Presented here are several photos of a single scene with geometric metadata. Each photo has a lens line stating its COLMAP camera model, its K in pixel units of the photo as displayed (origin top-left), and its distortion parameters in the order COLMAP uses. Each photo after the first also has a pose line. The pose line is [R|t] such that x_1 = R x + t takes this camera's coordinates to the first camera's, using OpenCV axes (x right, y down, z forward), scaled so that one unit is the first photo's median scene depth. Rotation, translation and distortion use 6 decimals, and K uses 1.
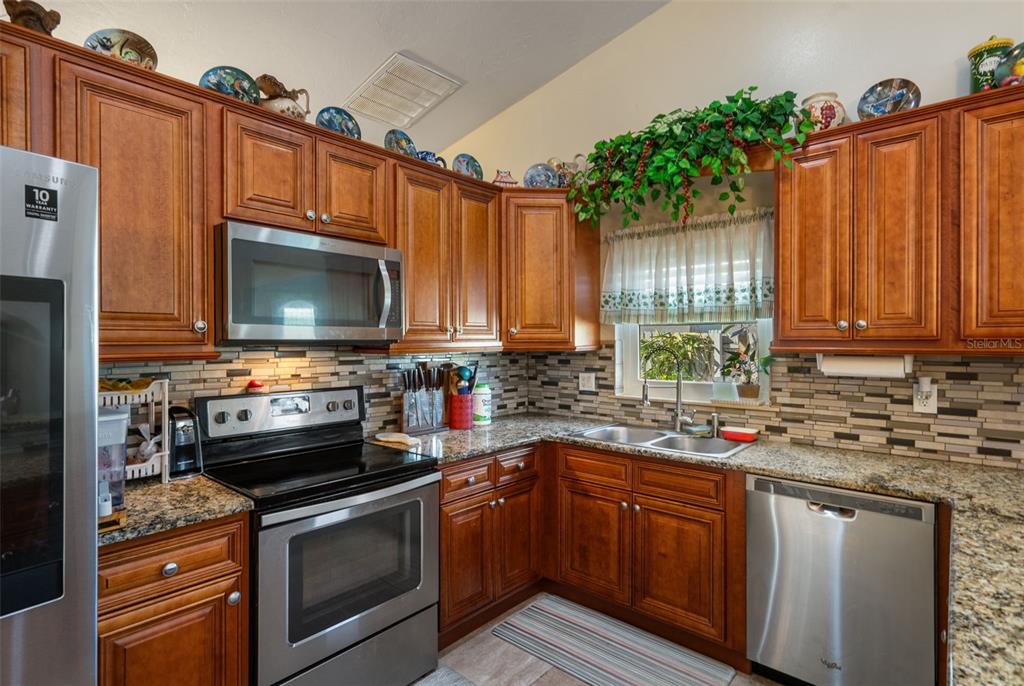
lens RADIAL K [[514.7, 0, 512.6], [0, 514.7, 346.0], [0, 0, 1]] dist [0.002941, 0.000866]
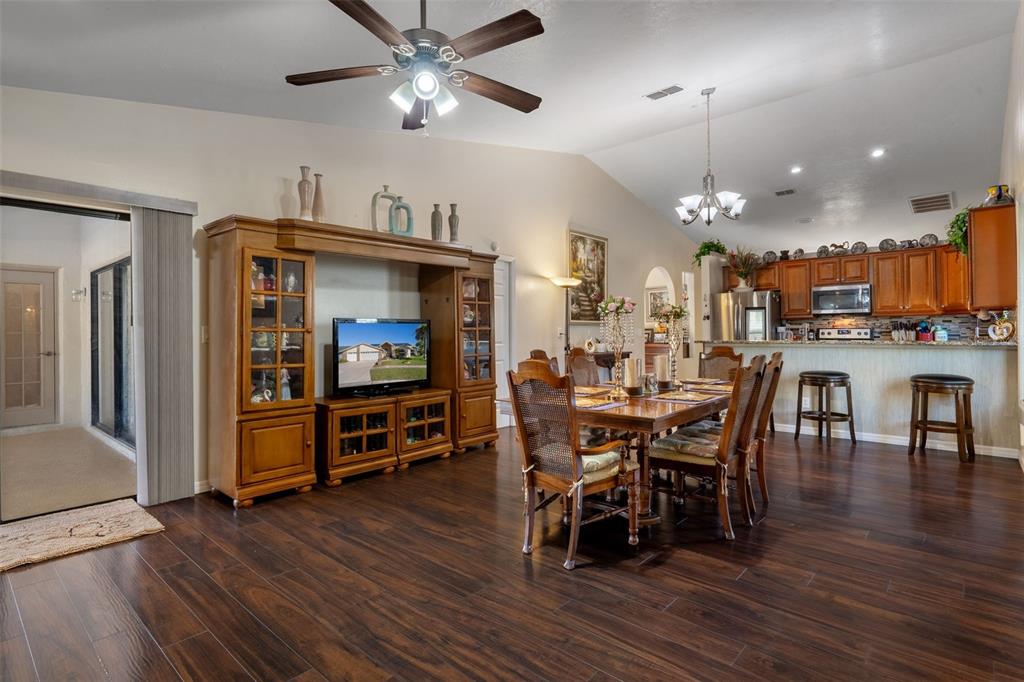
lens RADIAL K [[514.7, 0, 512.6], [0, 514.7, 344.0], [0, 0, 1]] dist [0.002941, 0.000866]
pose [[-0.018784, 0.012822, -0.999741, 3.400090], [-0.004793, 0.999905, 0.012914, 0.175897], [0.999812, 0.005034, -0.018721, -1.304466]]
